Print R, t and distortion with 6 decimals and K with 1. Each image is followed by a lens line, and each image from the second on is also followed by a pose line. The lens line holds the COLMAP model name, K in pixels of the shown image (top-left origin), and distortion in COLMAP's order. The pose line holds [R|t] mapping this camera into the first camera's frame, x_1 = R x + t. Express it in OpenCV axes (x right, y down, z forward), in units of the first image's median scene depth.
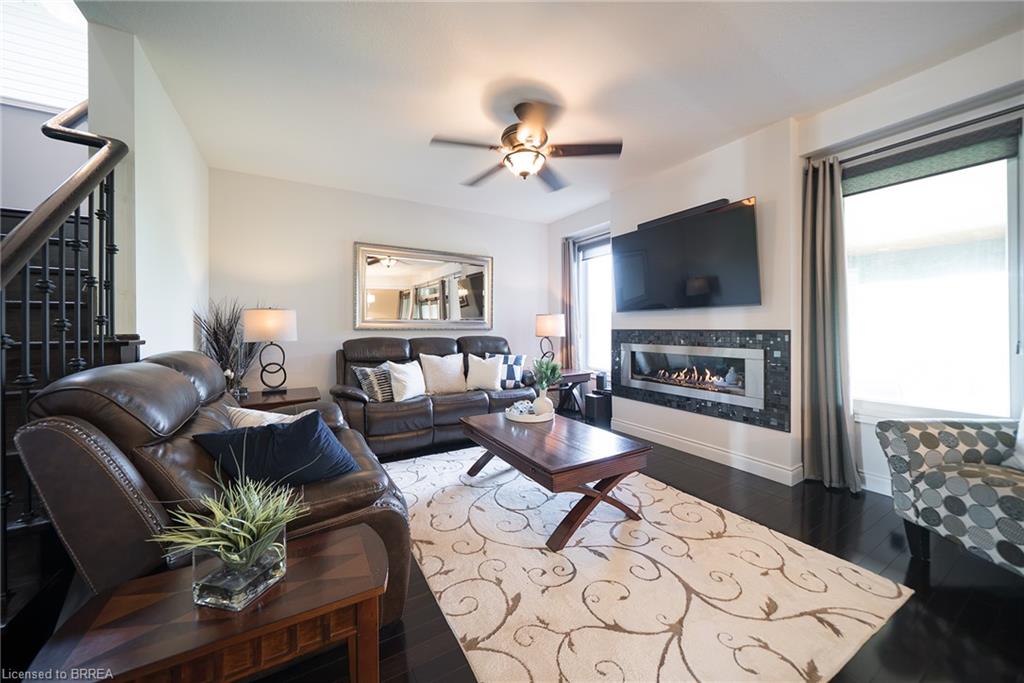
lens RADIAL K [[364.7, 0, 506.0], [0, 364.7, 326.3], [0, 0, 1]] dist [-0.000657, -0.000090]
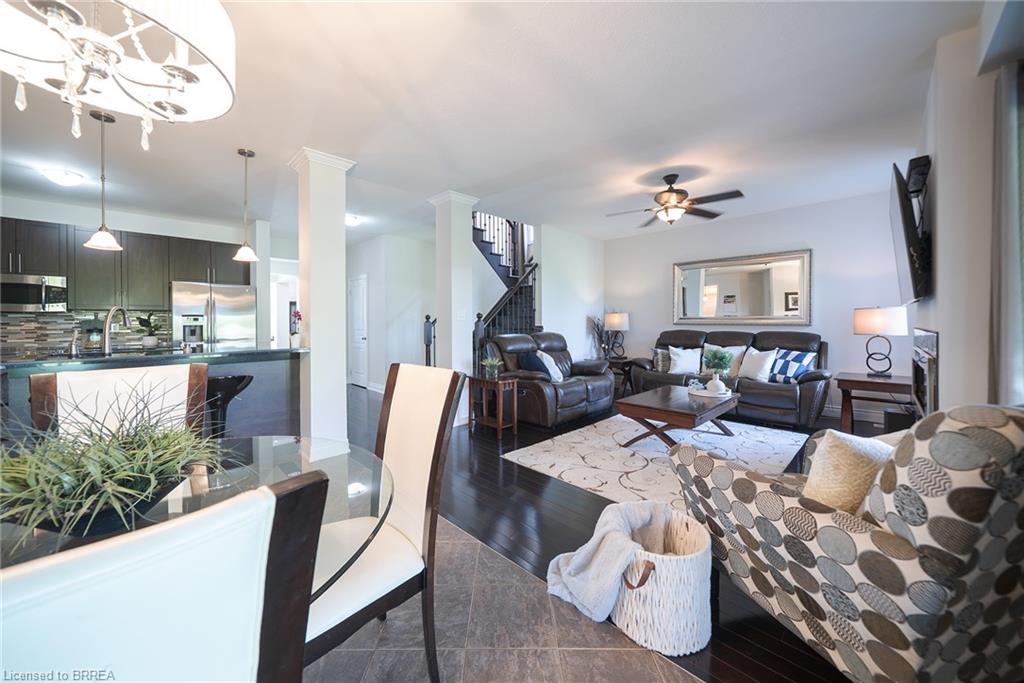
lens RADIAL K [[364.7, 0, 506.0], [0, 364.7, 326.3], [0, 0, 1]] dist [-0.000657, -0.000090]
pose [[0.238941, 0.004391, -0.971024, 1.117121], [0.007625, 0.999950, 0.006399, 0.000890], [0.971004, -0.008933, 0.238895, 0.007436]]
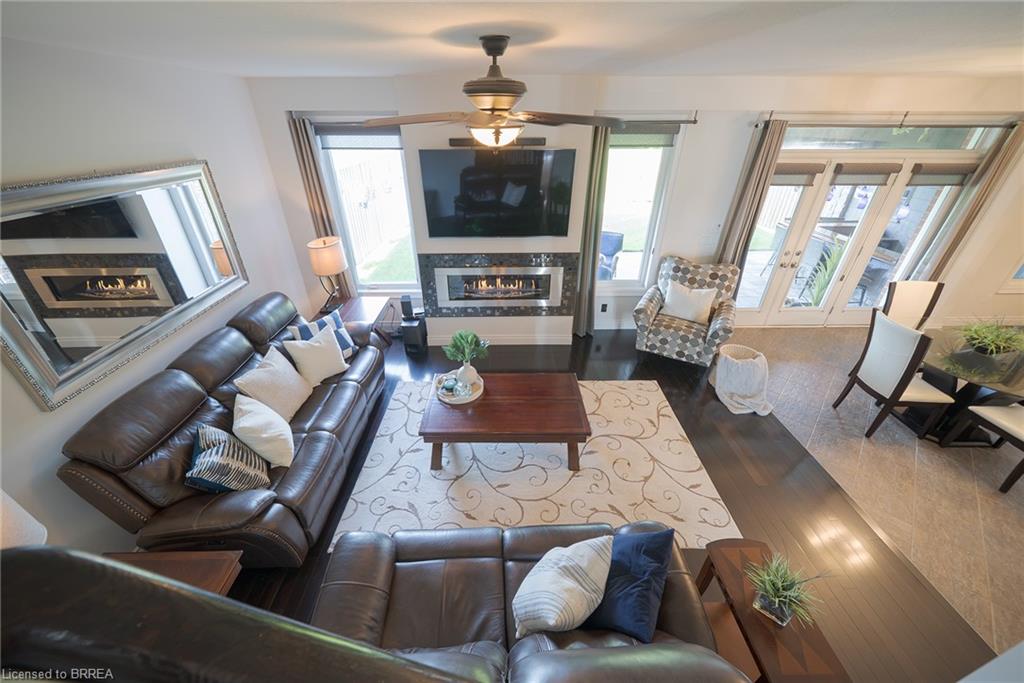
lens RADIAL K [[381.9, 0, 509.7], [0, 381.9, 351.9], [0, 0, 1]] dist [-0.001426, -0.000122]
pose [[0.484865, -0.446797, 0.751850, -0.618684], [-0.003797, 0.858577, 0.512670, -0.388083], [-0.874581, -0.251431, 0.414598, 0.455786]]
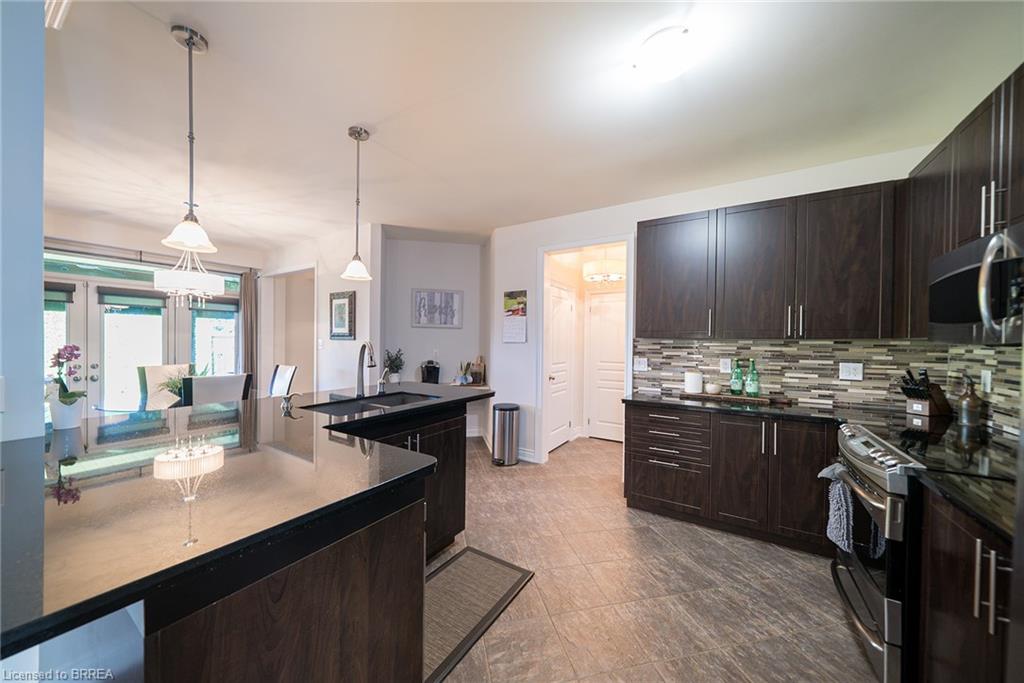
lens RADIAL K [[355.2, 0, 507.0], [0, 355.2, 343.7], [0, 0, 1]] dist [-0.001488, -0.000113]
pose [[-0.455687, -0.007381, 0.890109, -0.767104], [-0.007421, 0.999962, 0.004492, -0.058311], [-0.890109, -0.004558, -0.455725, -0.654676]]
